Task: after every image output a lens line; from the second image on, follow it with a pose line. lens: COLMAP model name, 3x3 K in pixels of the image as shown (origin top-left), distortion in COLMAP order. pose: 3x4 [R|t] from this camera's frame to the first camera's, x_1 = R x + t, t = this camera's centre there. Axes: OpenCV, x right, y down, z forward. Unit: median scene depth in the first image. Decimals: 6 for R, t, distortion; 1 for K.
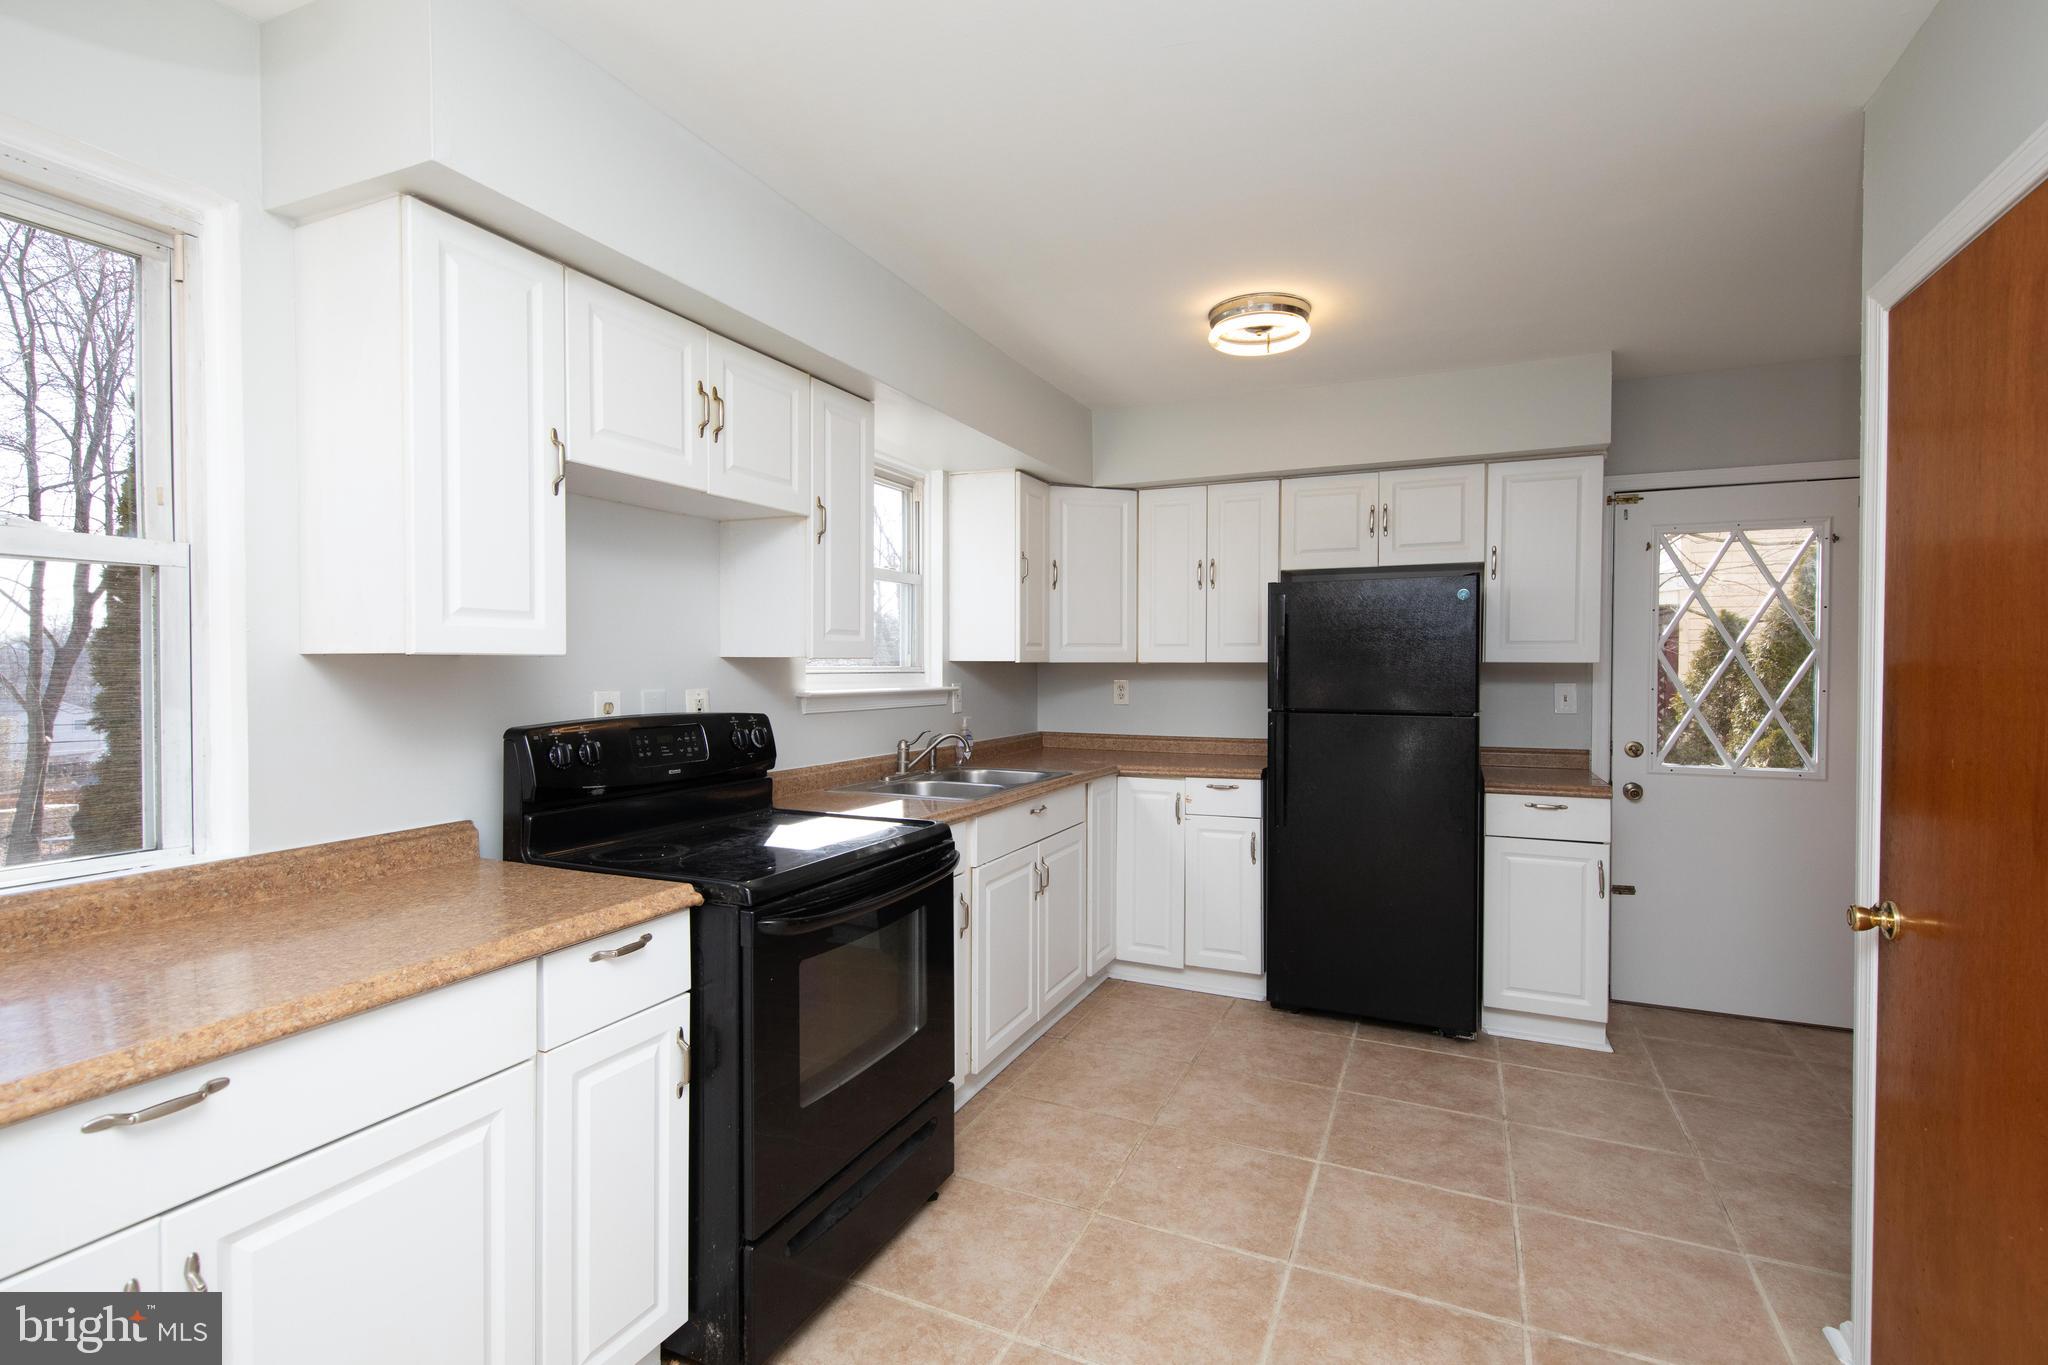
lens RADIAL K [[954.6, 0, 1033.9], [0, 954.6, 678.8], [0, 0, 1]] dist [0.007757, -0.002305]
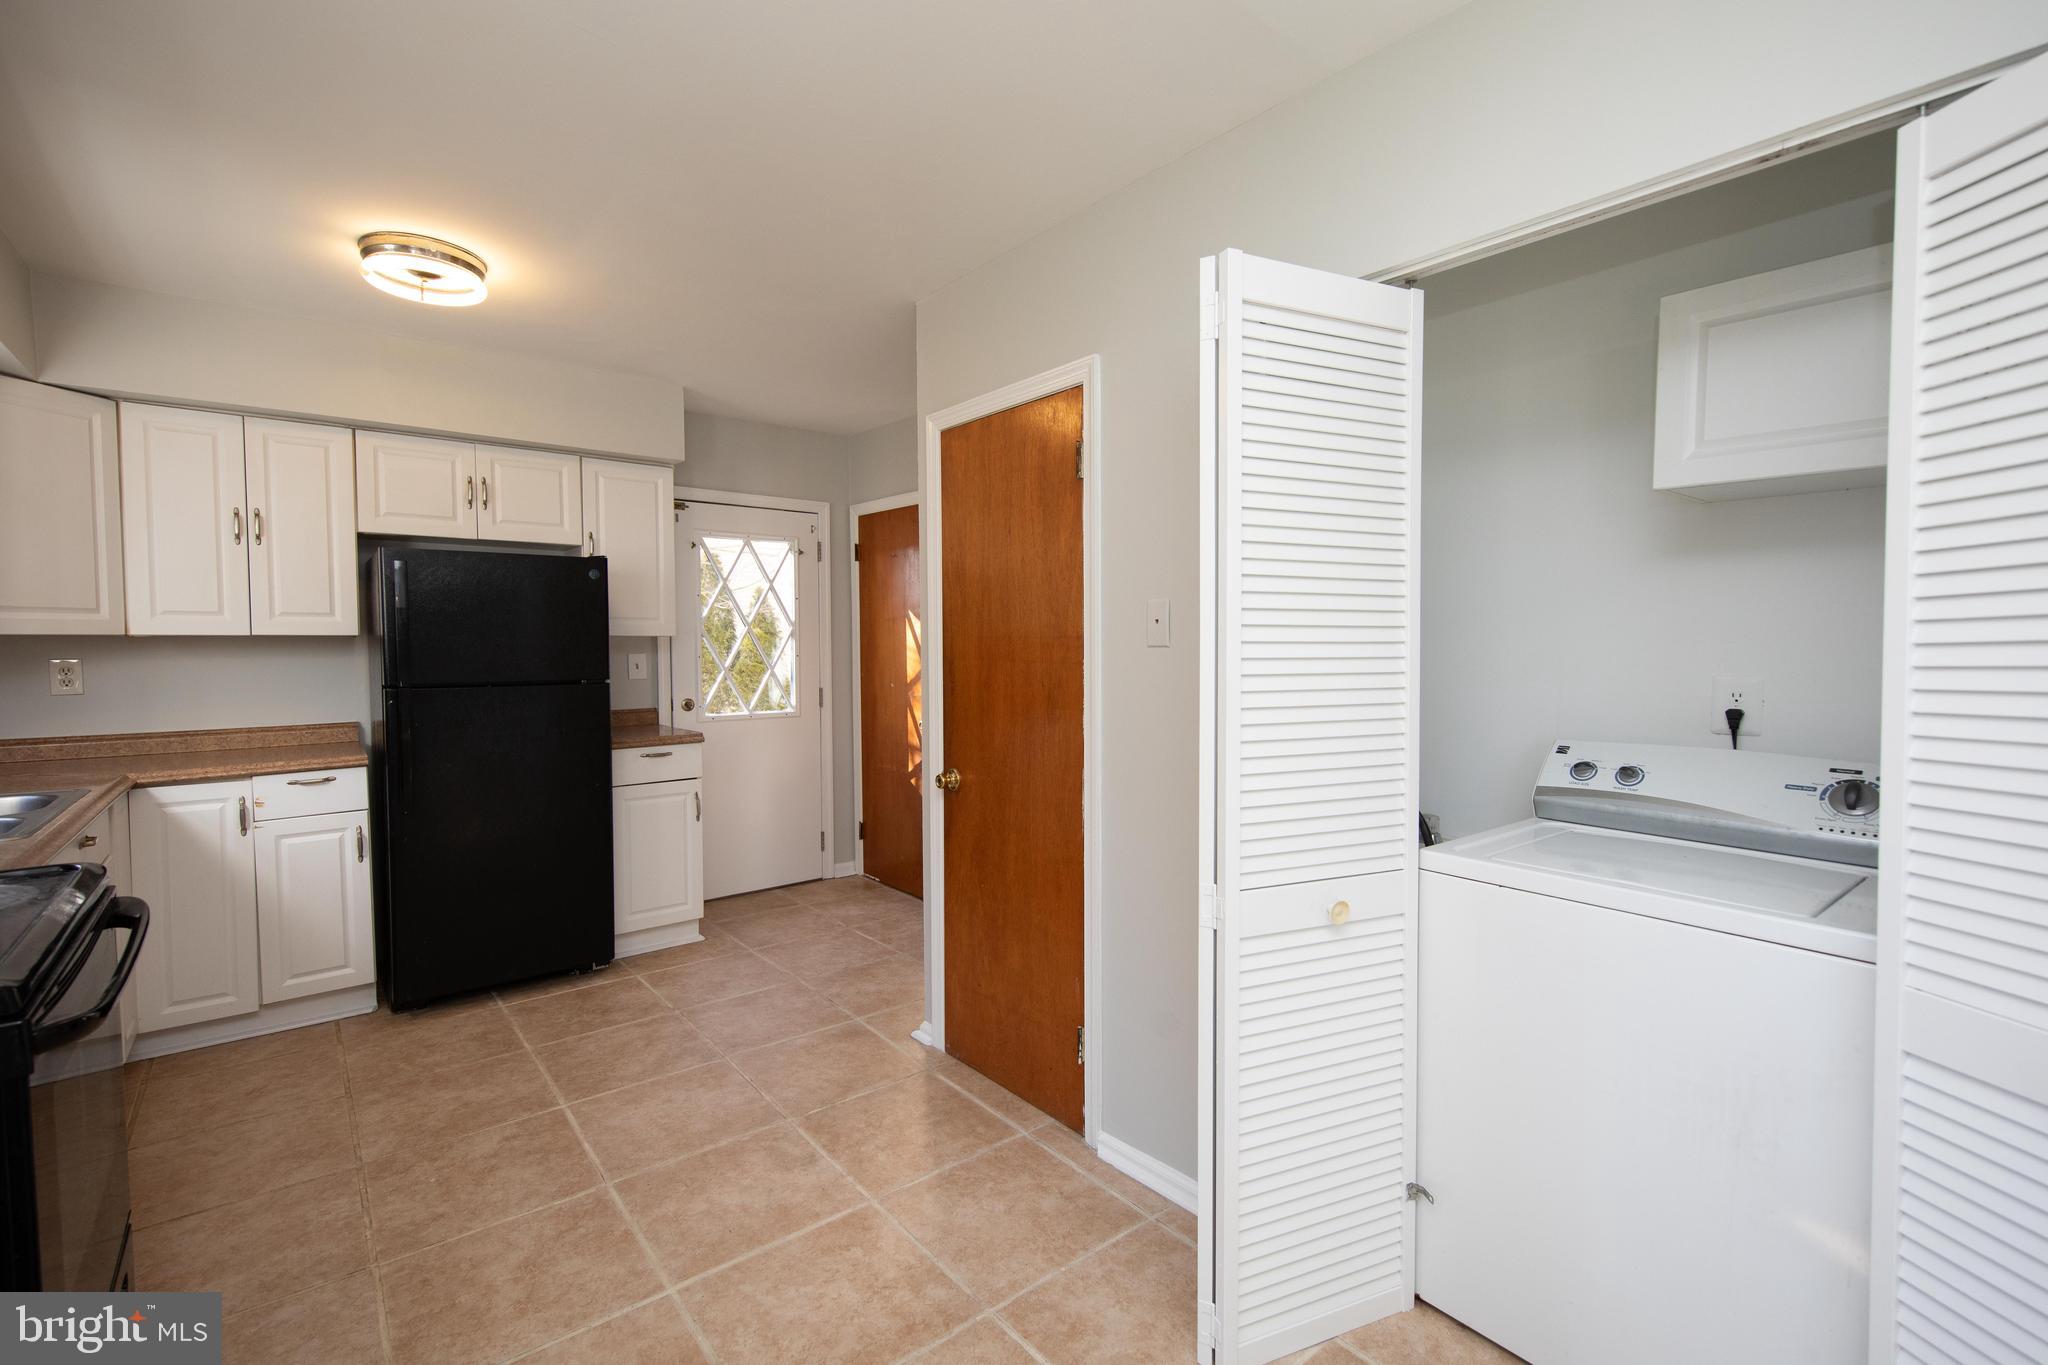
lens RADIAL K [[928.0, 0, 1019.8], [0, 928.0, 682.8], [0, 0, 1]] dist [0.007491, -0.003242]
pose [[0.433532, -0.043875, 0.900070, -0.349433], [0.017040, 0.999035, 0.040492, 0.002898], [-0.900977, -0.002217, 0.433861, 0.087530]]
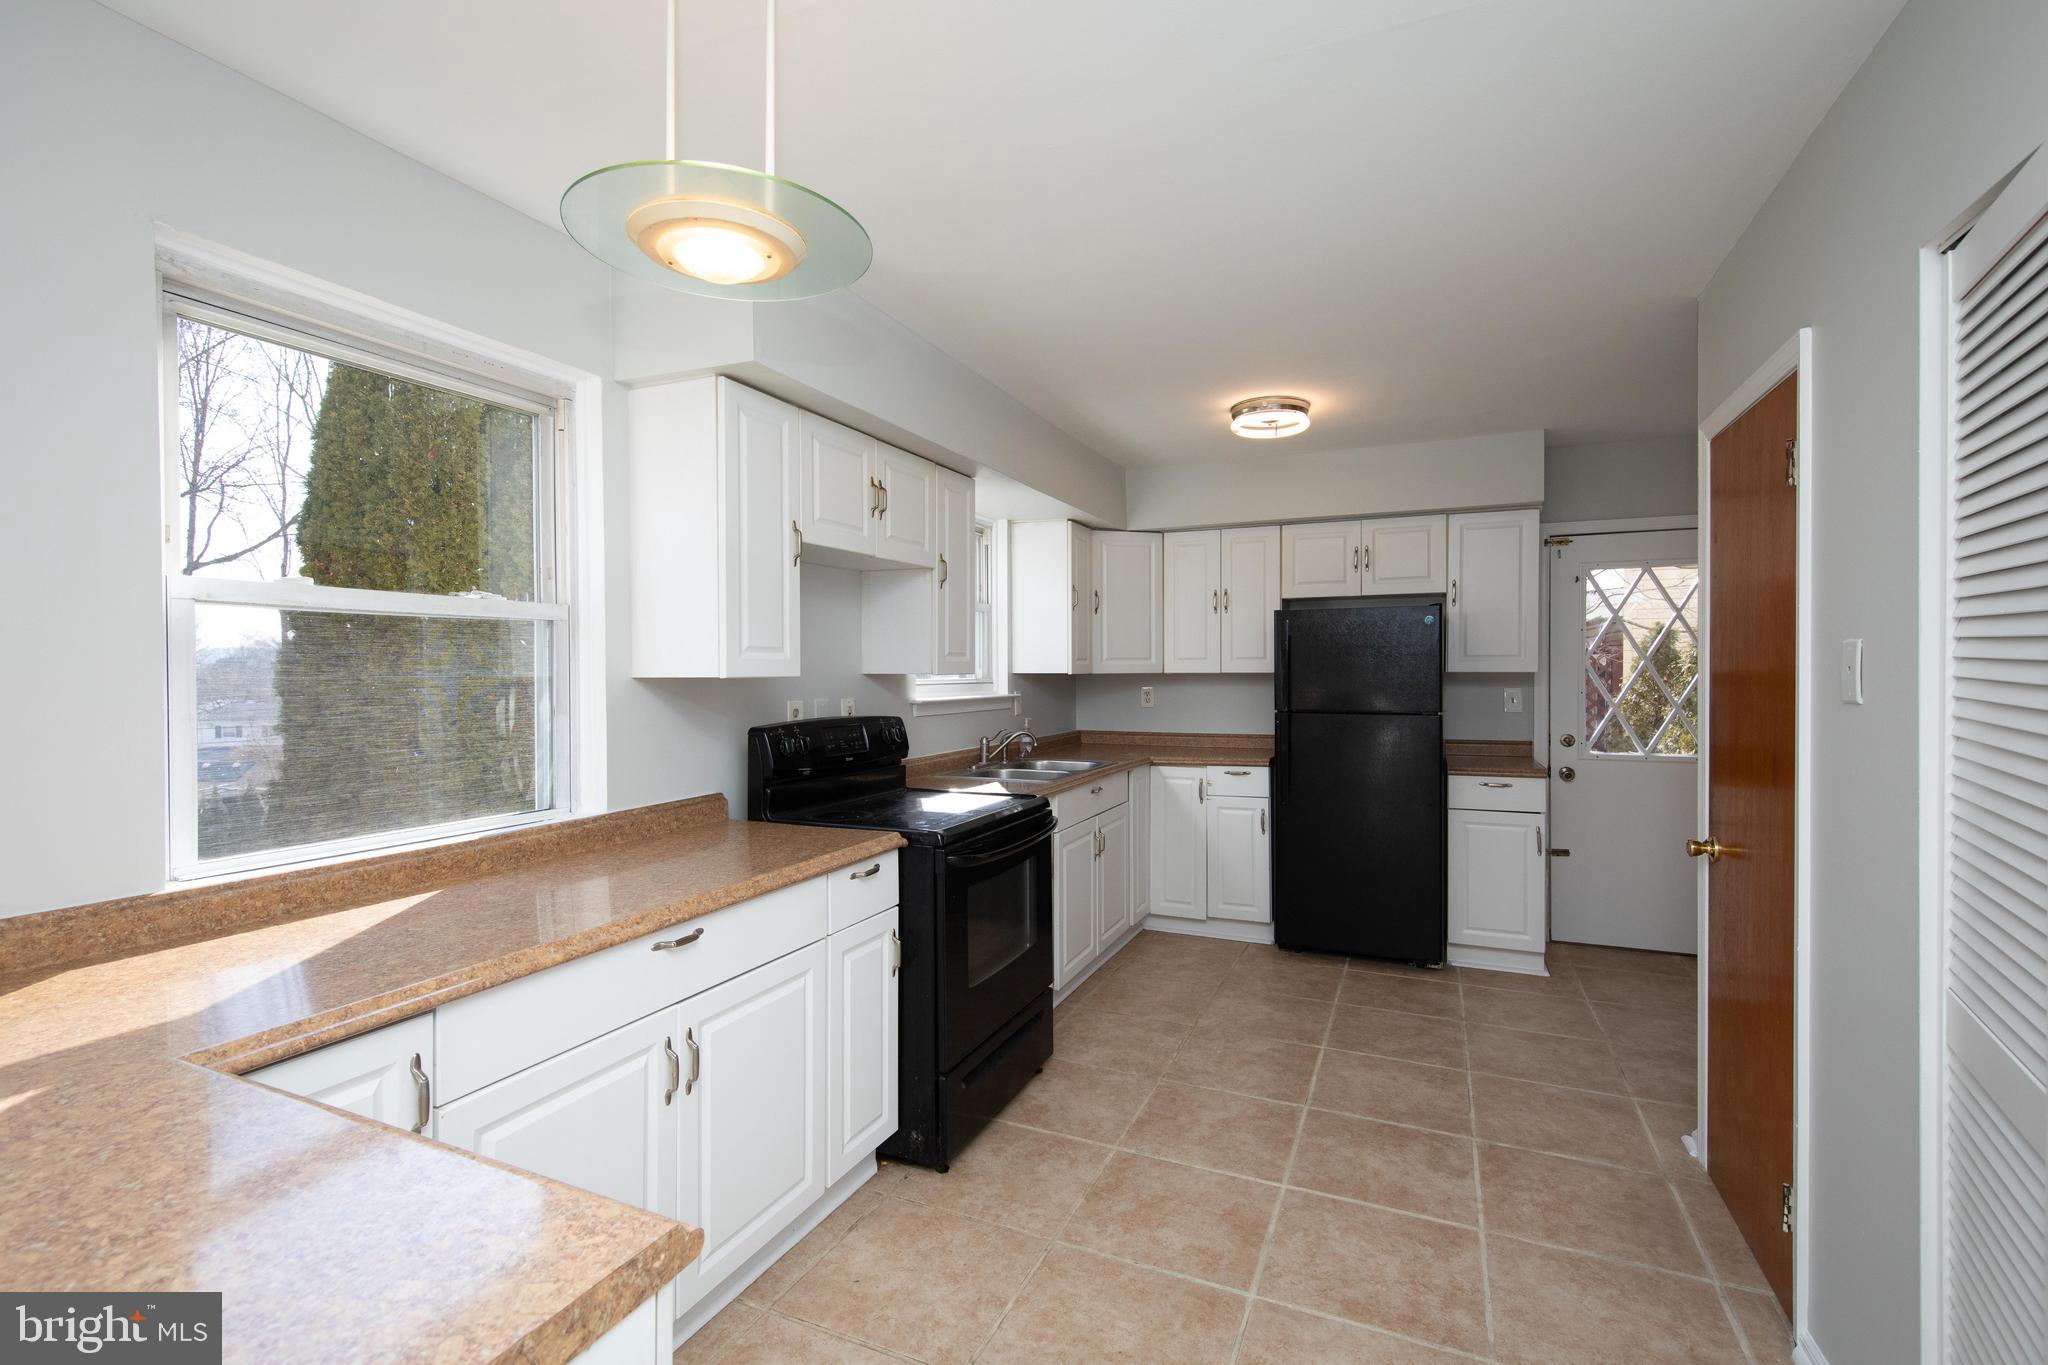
lens RADIAL K [[928.0, 0, 1005.0], [0, 928.0, 678.6], [0, 0, 1]] dist [0.007491, -0.003242]
pose [[0.999881, -0.007600, -0.013426, -0.113453], [0.007540, 0.999961, -0.004517, -0.009059], [0.013460, 0.004415, 0.999900, -0.278862]]
